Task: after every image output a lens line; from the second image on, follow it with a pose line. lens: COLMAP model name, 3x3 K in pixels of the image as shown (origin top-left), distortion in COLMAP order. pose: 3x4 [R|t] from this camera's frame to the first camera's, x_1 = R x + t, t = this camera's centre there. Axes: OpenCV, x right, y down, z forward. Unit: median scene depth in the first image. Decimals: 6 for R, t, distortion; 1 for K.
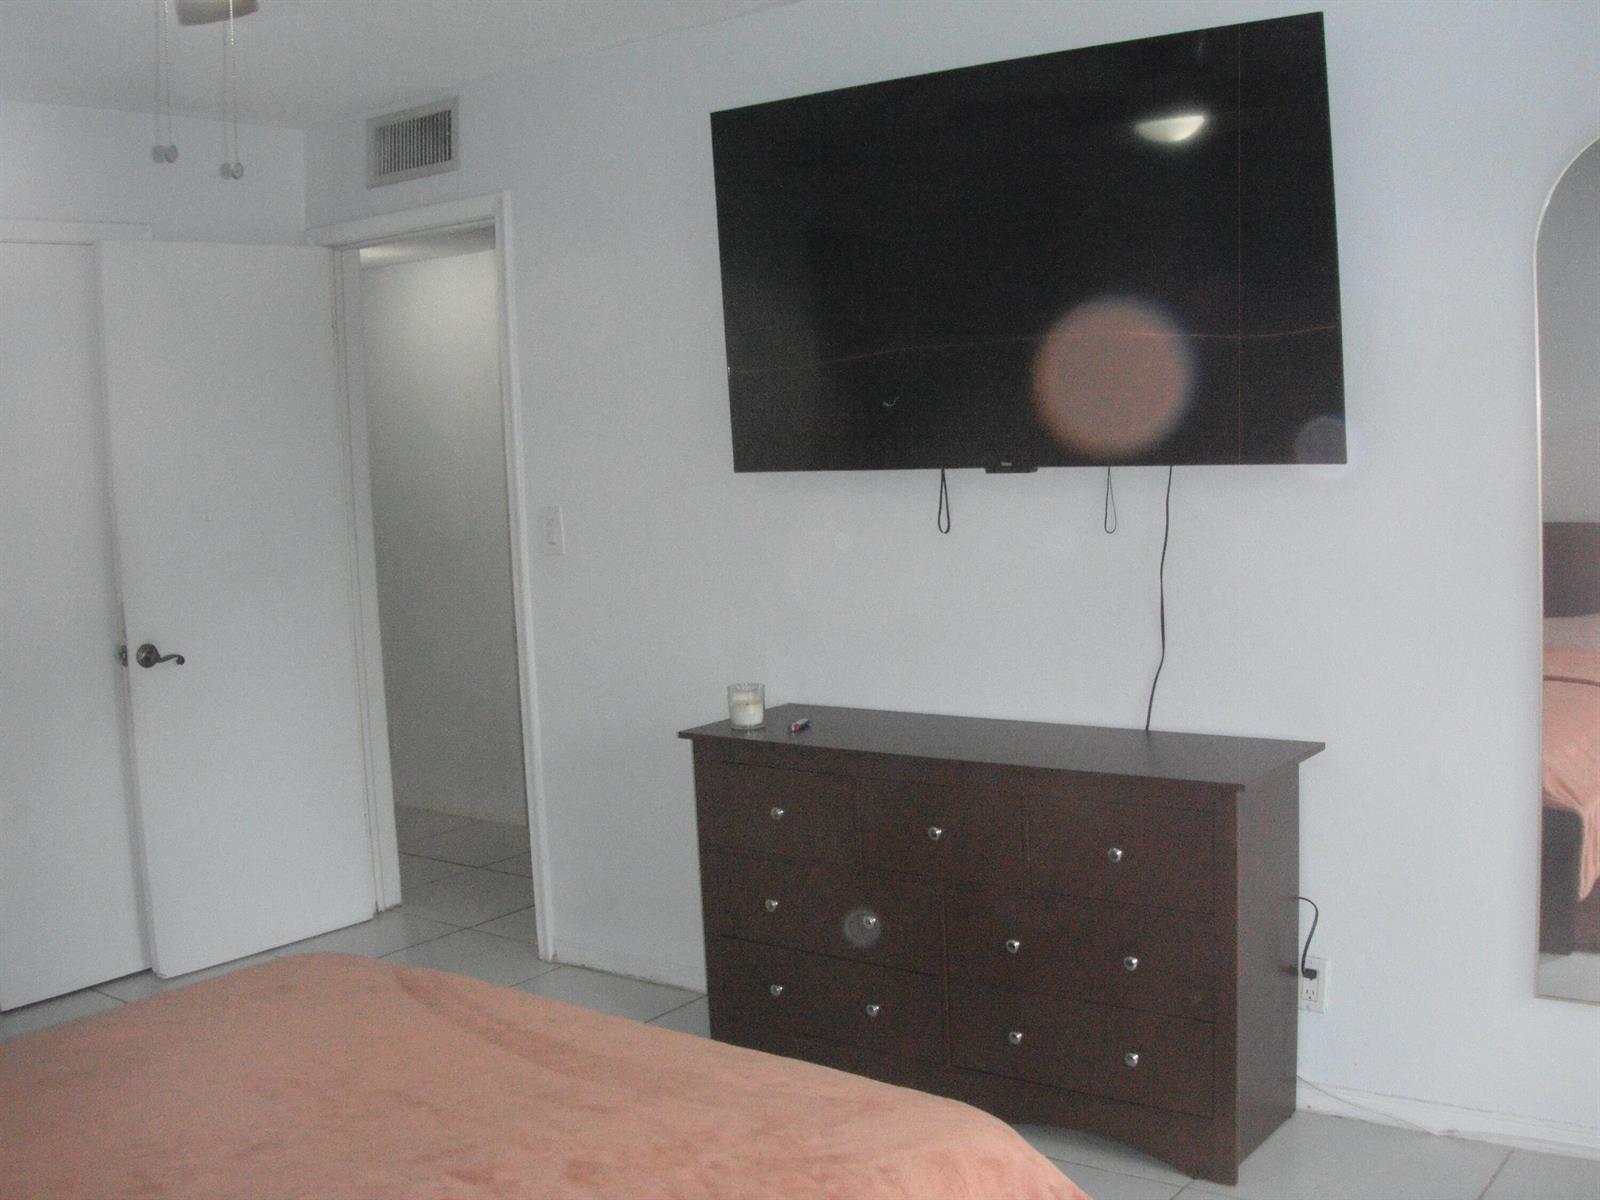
lens RADIAL K [[1706.7, 0, 796.6], [0, 1706.7, 596.0], [0, 0, 1]] dist [-0.258980, 0.170438]
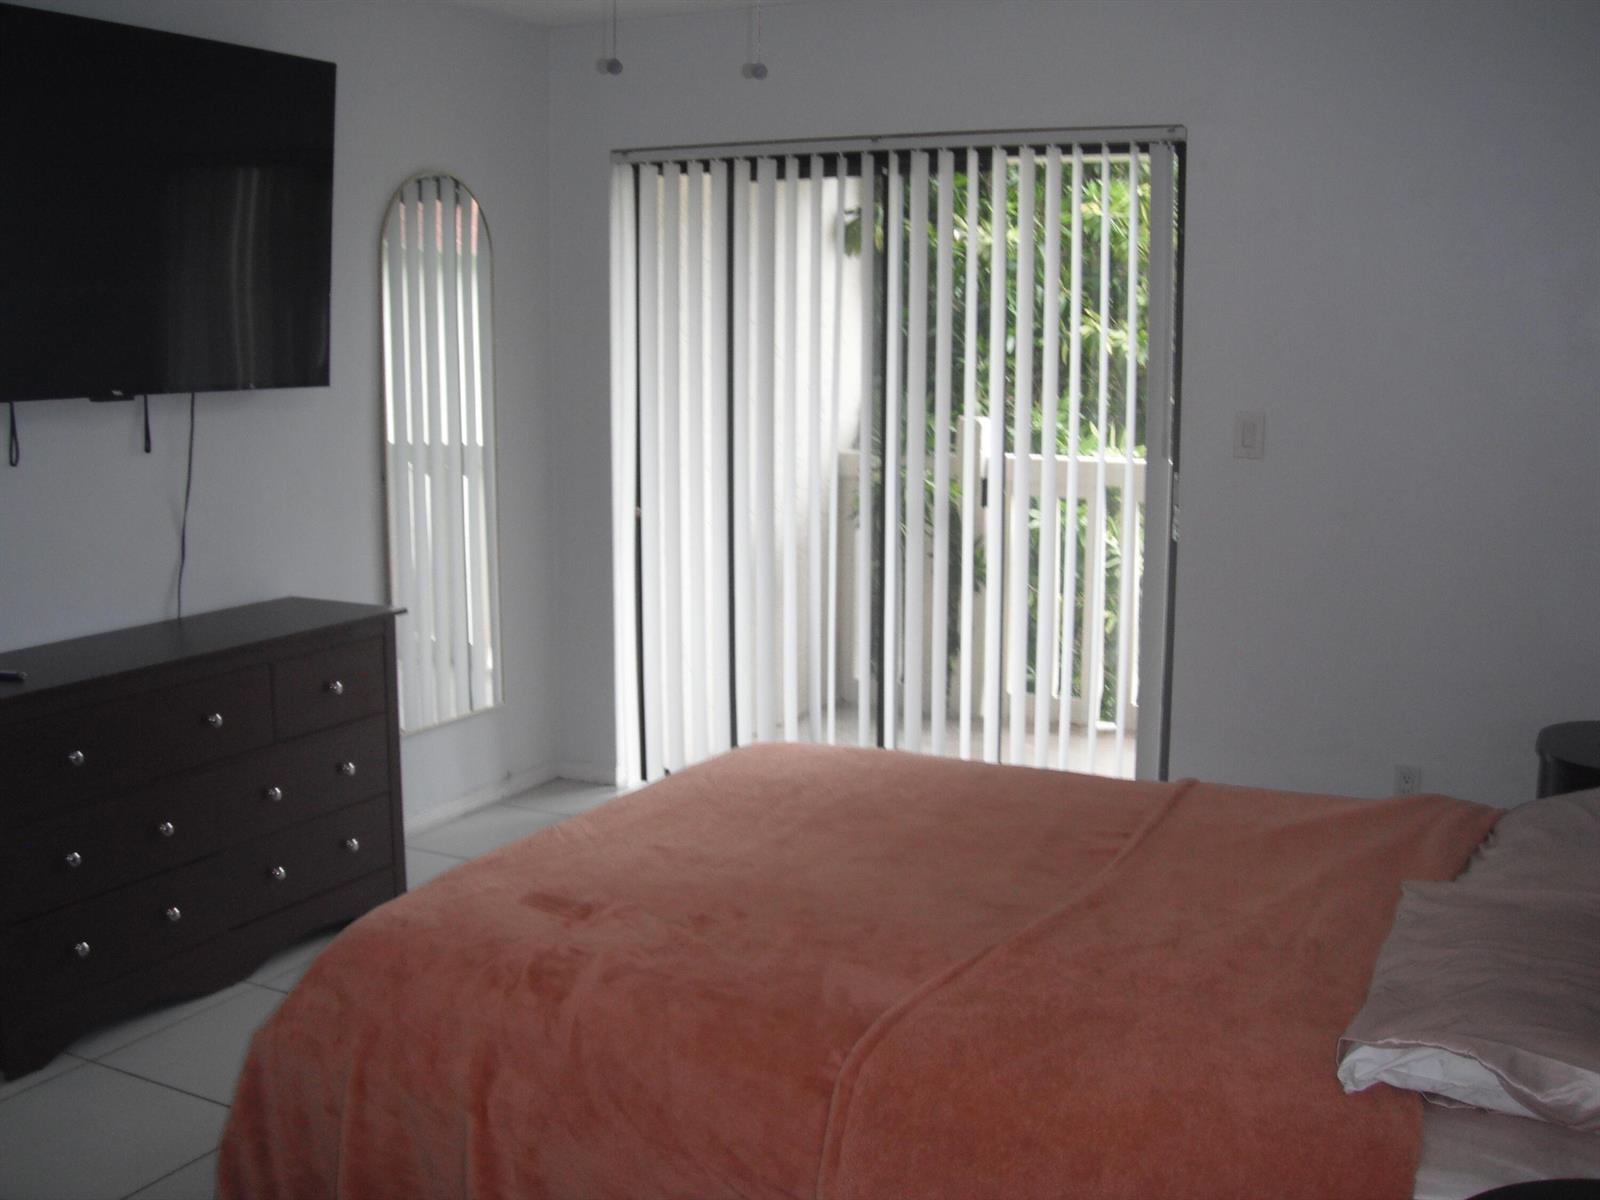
lens RADIAL K [[1706.7, 0, 796.6], [0, 1706.7, 596.0], [0, 0, 1]] dist [-0.258980, 0.170438]
pose [[-0.194574, -0.097362, 0.976044, -0.989680], [0.111761, 0.986381, 0.120672, -0.026615], [-0.974500, 0.132563, -0.181043, 0.773502]]
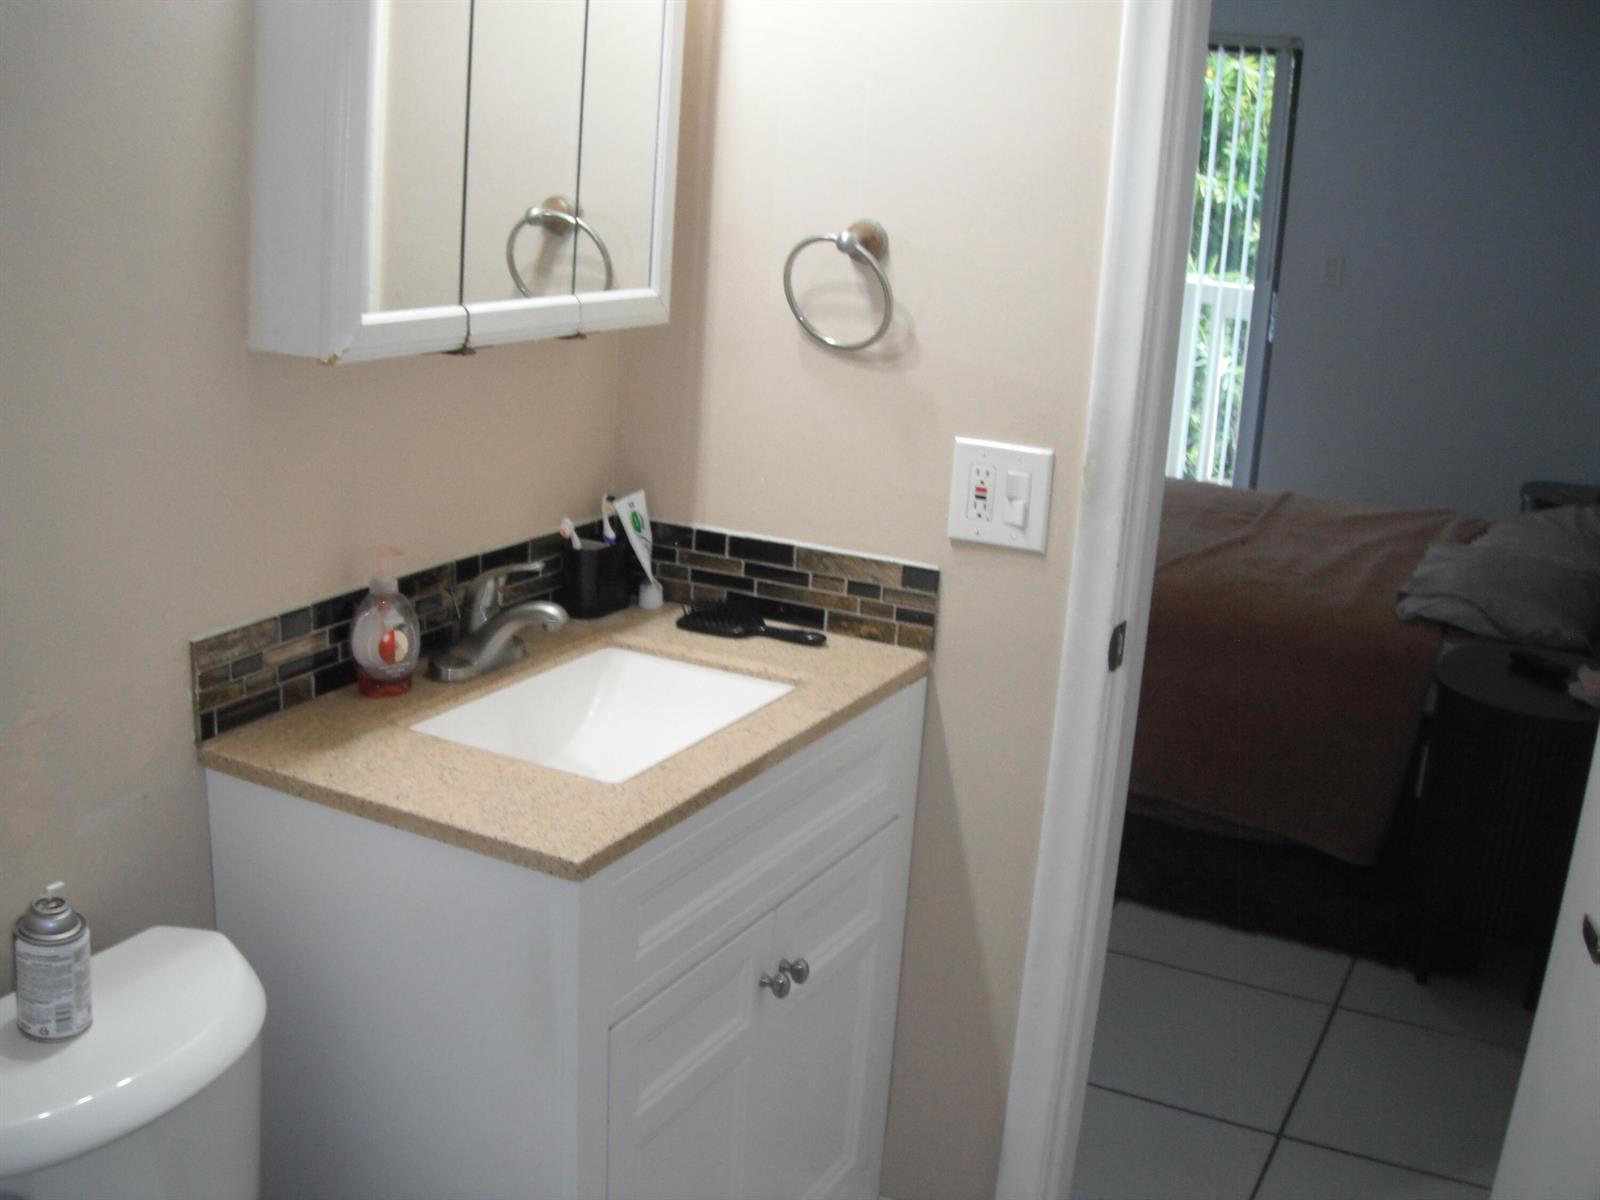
lens RADIAL K [[1682.6, 0, 798.9], [0, 1682.6, 554.6], [0, 0, 1]] dist [-0.198298, -0.006081]
pose [[-0.176356, -0.196522, 0.964509, -1.412627], [0.055231, 0.976348, 0.209033, -0.050909], [-0.982776, 0.090135, -0.161331, 1.041318]]
